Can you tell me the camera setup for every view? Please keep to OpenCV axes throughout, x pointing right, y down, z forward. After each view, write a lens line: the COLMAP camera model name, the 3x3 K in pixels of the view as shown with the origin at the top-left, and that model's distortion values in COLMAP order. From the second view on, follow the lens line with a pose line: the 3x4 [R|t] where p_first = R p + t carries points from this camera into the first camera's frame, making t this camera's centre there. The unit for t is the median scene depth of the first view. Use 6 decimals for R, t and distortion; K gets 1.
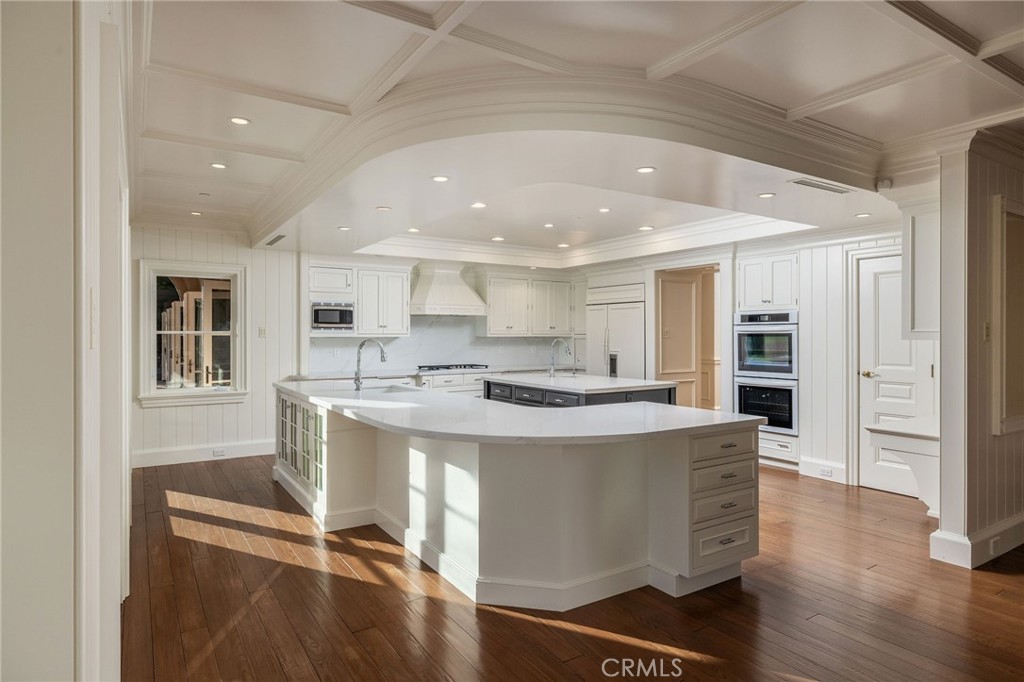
lens RADIAL K [[587.9, 0, 512.6], [0, 587.9, 337.3], [0, 0, 1]] dist [0.000121, 0.000067]
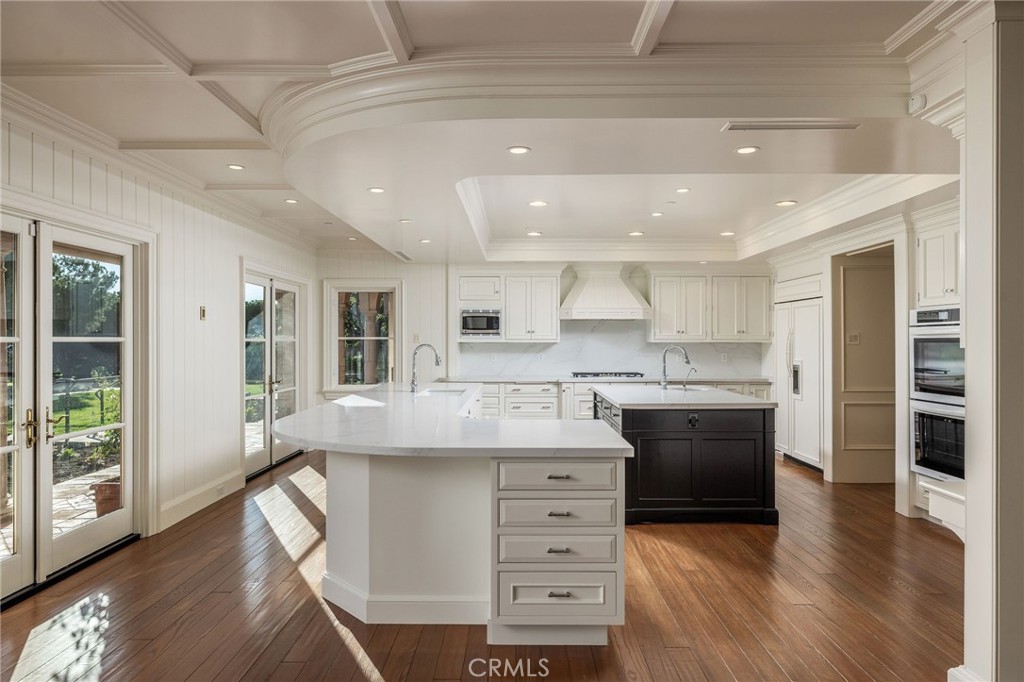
lens RADIAL K [[611.6, 0, 511.6], [0, 611.6, 341.6], [0, 0, 1]] dist [-0.017697, -0.000417]
pose [[0.834240, 0.001162, -0.551401, 0.341685], [-0.002948, 0.999993, -0.002352, 0.000365], [0.551394, 0.003587, 0.834237, 0.117220]]
